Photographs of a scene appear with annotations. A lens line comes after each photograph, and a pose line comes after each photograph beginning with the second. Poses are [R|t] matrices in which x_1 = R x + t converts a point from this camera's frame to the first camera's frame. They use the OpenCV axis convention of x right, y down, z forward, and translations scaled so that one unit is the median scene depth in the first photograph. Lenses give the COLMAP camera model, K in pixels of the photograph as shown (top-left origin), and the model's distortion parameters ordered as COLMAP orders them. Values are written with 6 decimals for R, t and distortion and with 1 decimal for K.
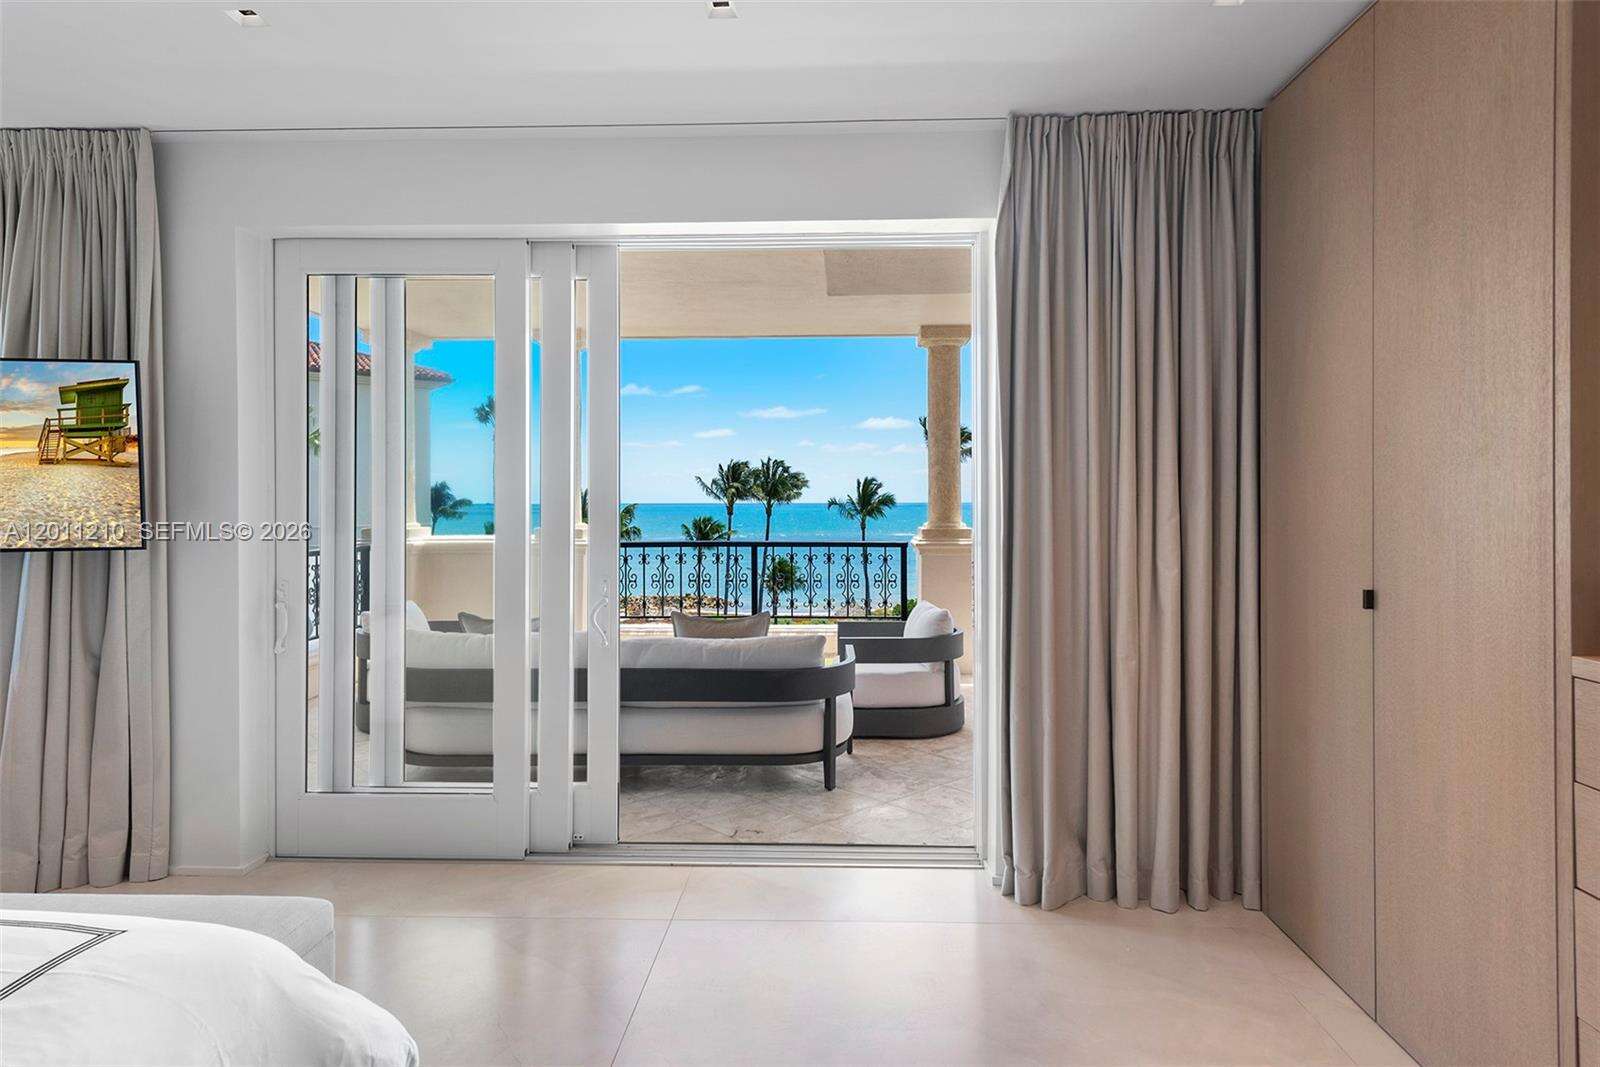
lens RADIAL K [[935.9, 0, 823.5], [0, 935.9, 501.5], [0, 0, 1]] dist [0.014001, -0.005851]
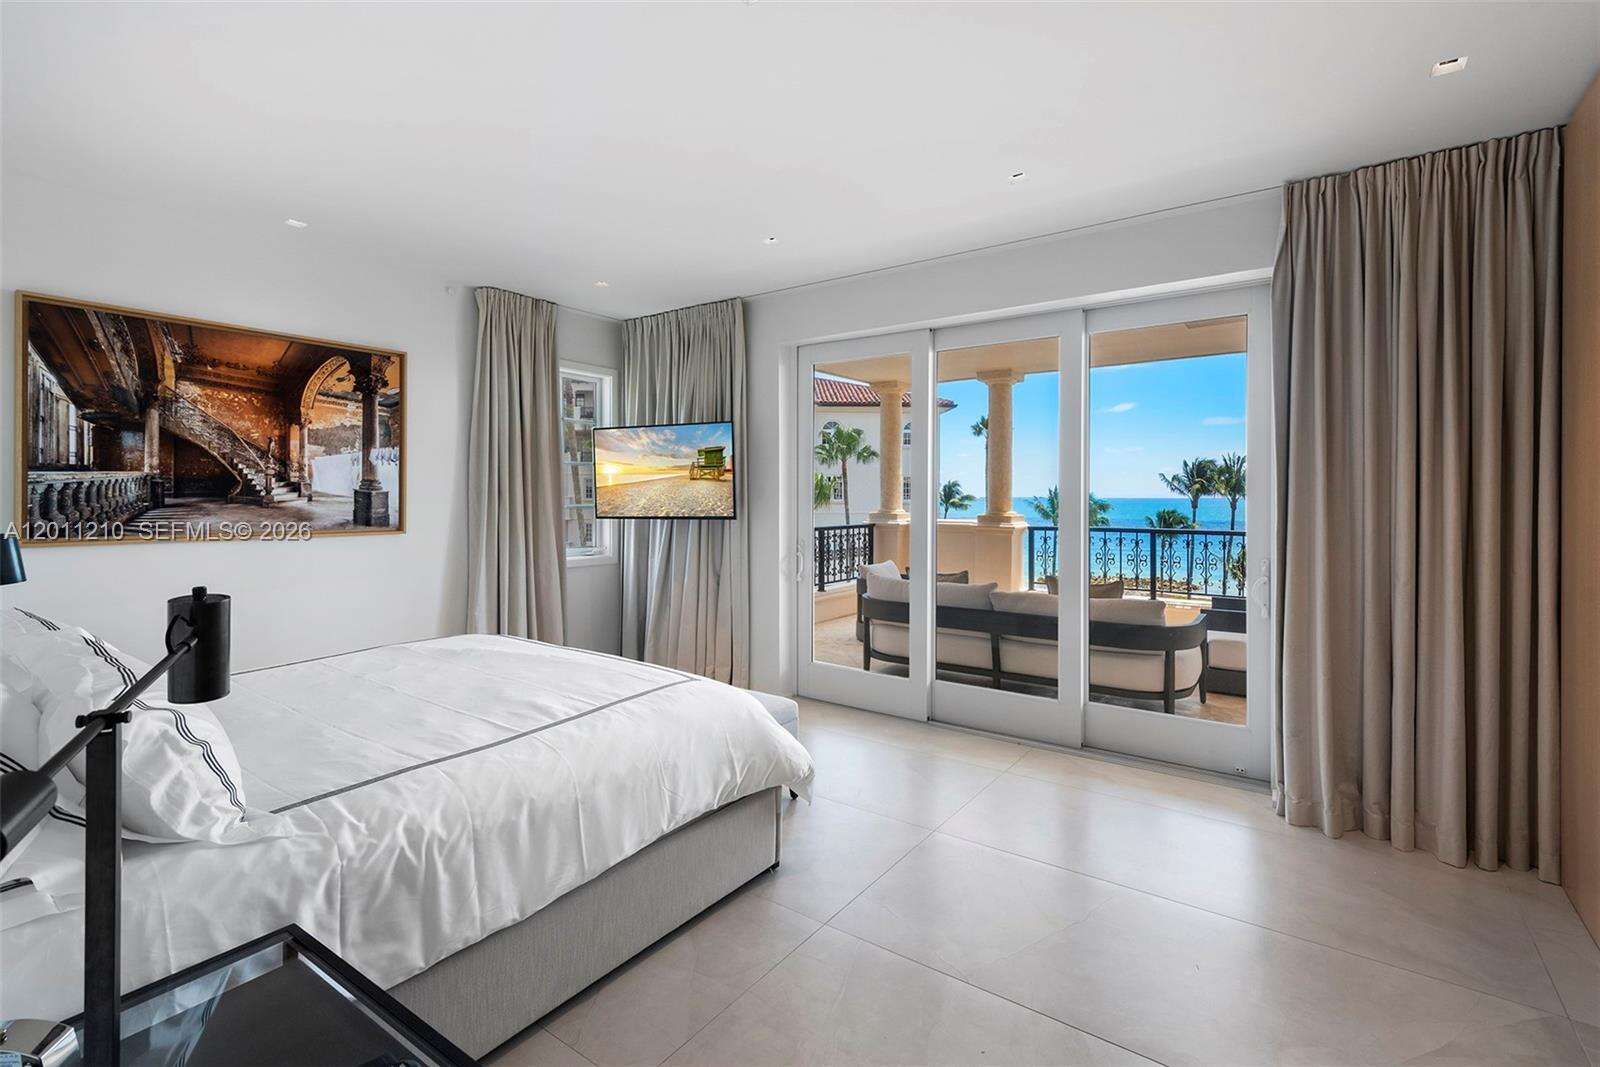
lens RADIAL K [[752.9, 0, 807.2], [0, 752.9, 508.5], [0, 0, 1]] dist [0.032984, -0.001134]
pose [[0.833070, 0.013352, -0.553006, 0.204013], [-0.004067, 0.999829, 0.018014, -0.001402], [0.553152, -0.012758, 0.832982, -0.162545]]
